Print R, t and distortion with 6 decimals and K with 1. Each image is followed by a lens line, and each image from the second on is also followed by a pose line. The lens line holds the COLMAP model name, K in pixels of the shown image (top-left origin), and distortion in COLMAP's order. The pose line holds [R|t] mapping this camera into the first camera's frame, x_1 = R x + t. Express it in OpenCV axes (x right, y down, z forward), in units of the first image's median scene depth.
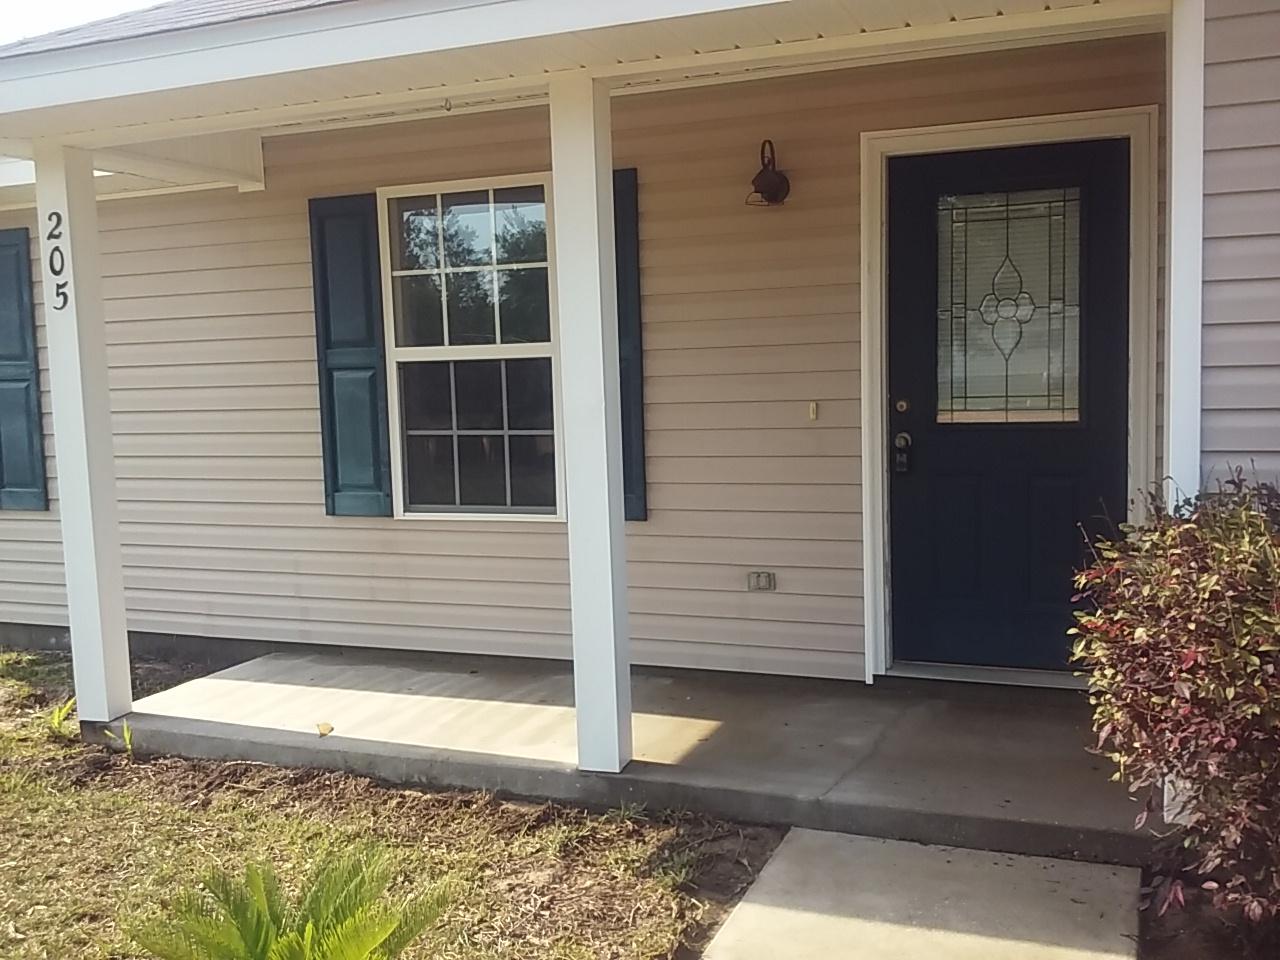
lens RADIAL K [[977.0, 0, 640.3], [0, 977.0, 463.9], [0, 0, 1]] dist [0.005430, -0.005119]
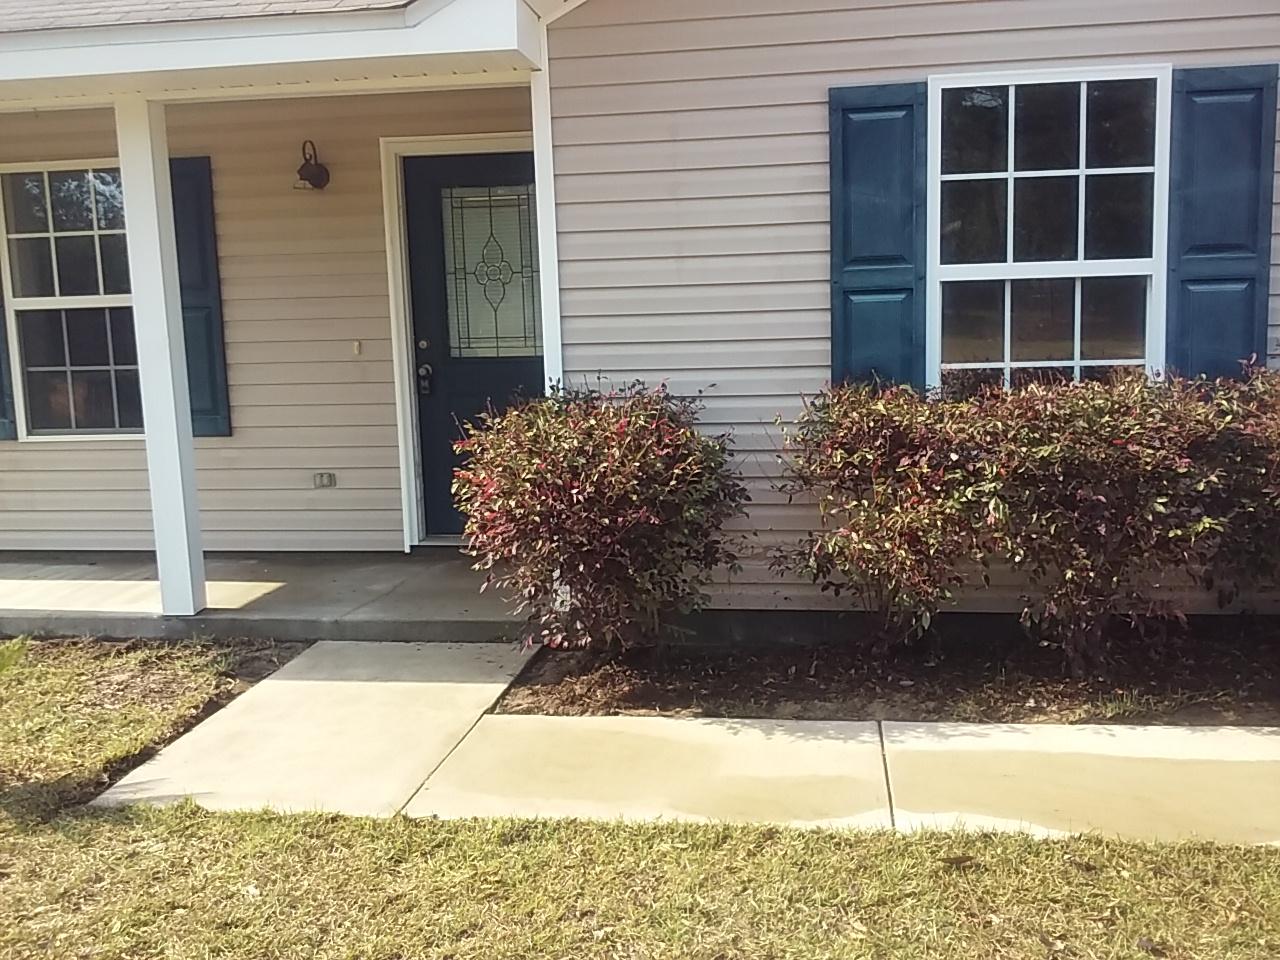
lens RADIAL K [[1036.2, 0, 640.0], [0, 1036.2, 480.0], [0, 0, 1]] dist [-0.000872, -0.090556]
pose [[0.969733, -0.031455, 0.242135, 0.211771], [0.016875, 0.997930, 0.062054, 0.044459], [-0.243585, -0.056090, 0.968256, -0.470404]]
